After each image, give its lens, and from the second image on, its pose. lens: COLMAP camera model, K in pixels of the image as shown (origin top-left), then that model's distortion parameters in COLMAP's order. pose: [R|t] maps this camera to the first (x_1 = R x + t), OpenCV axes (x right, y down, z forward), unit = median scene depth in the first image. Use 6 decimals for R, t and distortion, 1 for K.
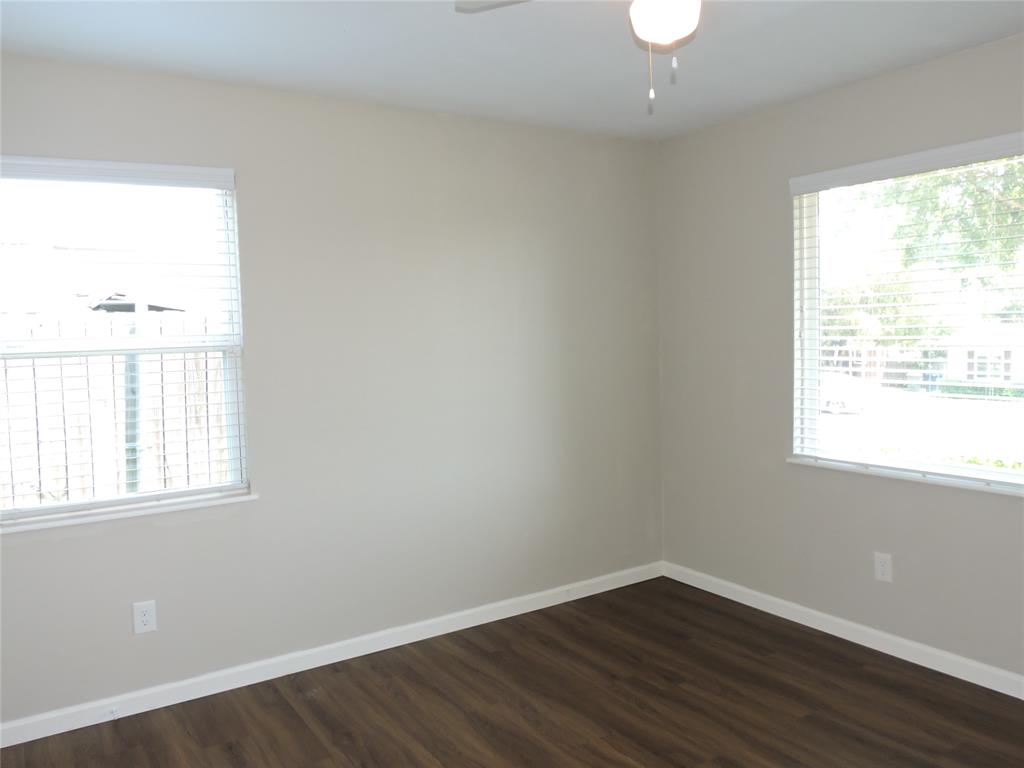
lens RADIAL K [[804.5, 0, 512.0], [0, 804.5, 384.0], [0, 0, 1]] dist [-0.004180, -0.006160]
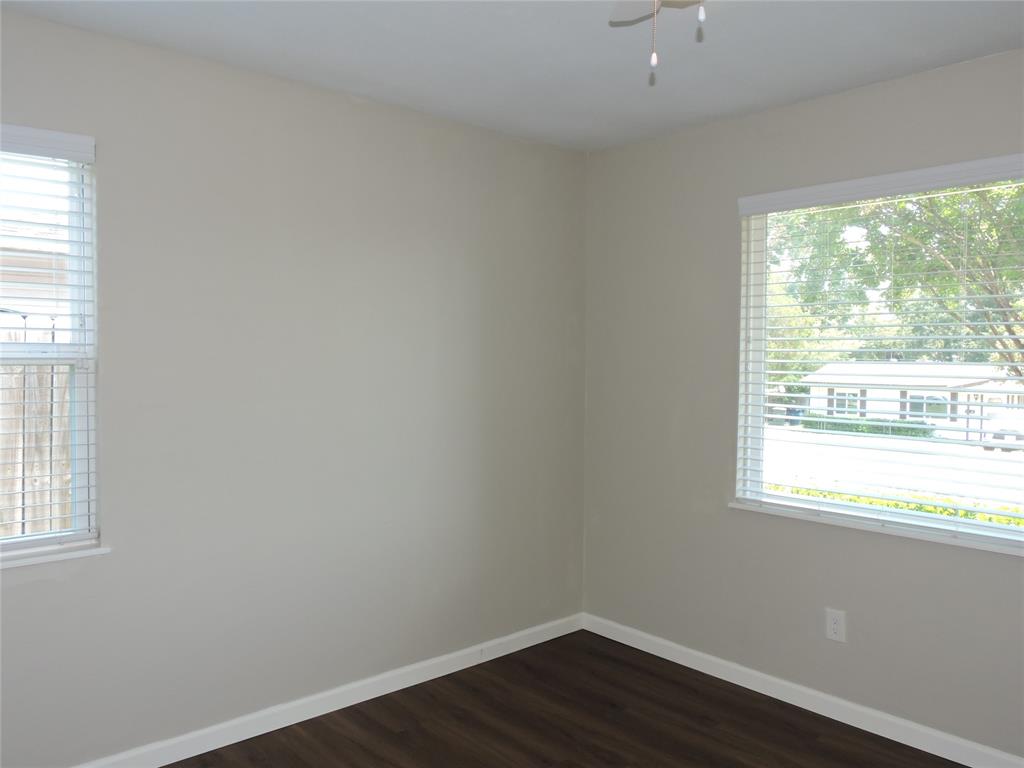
lens RADIAL K [[804.5, 0, 512.0], [0, 804.5, 384.0], [0, 0, 1]] dist [-0.004180, -0.006160]
pose [[0.988246, 0.028588, 0.150176, -0.041155], [-0.023756, 0.999144, -0.033869, -0.004993], [-0.151016, 0.029904, 0.988079, 0.131523]]
